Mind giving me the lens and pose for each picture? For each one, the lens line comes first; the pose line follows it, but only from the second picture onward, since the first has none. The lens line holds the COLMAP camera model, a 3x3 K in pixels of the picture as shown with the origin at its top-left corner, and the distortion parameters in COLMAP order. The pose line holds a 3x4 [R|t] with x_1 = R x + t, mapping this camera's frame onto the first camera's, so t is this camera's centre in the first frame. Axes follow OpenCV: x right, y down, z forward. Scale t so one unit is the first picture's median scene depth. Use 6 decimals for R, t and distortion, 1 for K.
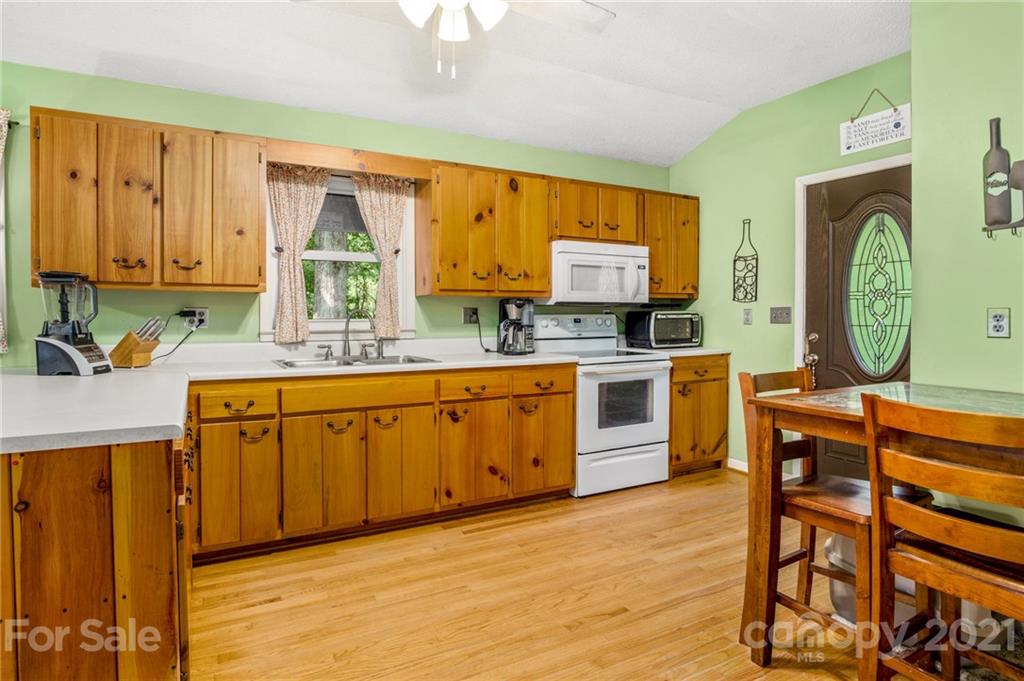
lens RADIAL K [[553.8, 0, 522.0], [0, 553.8, 320.2], [0, 0, 1]] dist [-0.028392, 0.006568]
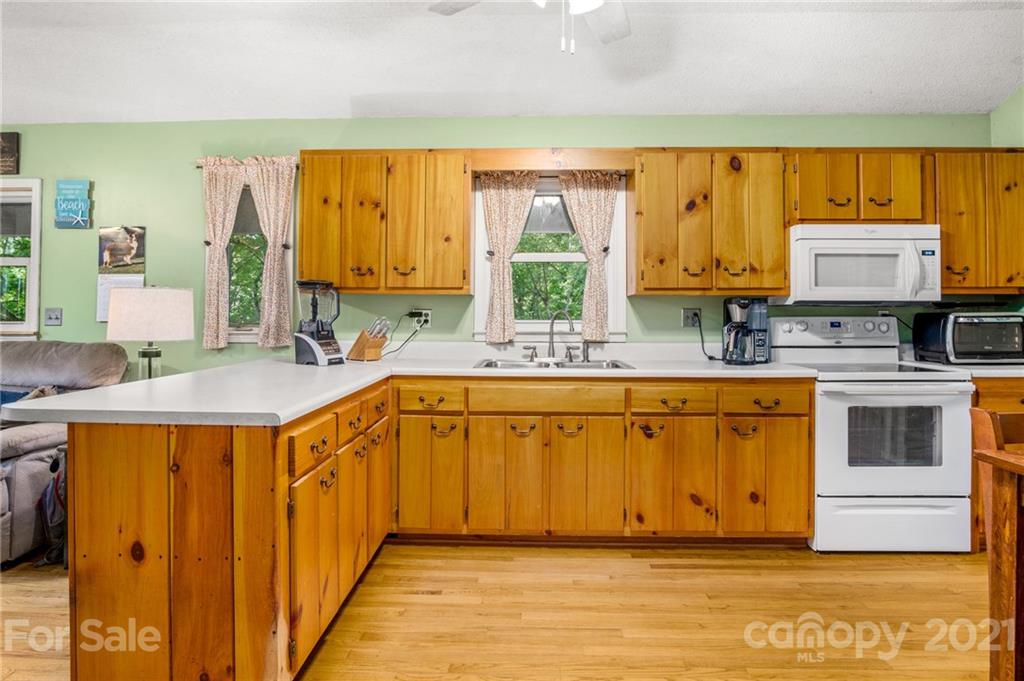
lens RADIAL K [[570.1, 0, 547.5], [0, 570.1, 303.5], [0, 0, 1]] dist [-0.025341, 0.002472]
pose [[0.864697, -0.008075, -0.502230, 0.183863], [-0.008652, 0.999483, -0.030966, -0.000795], [0.502220, 0.031121, 0.864180, 0.116097]]
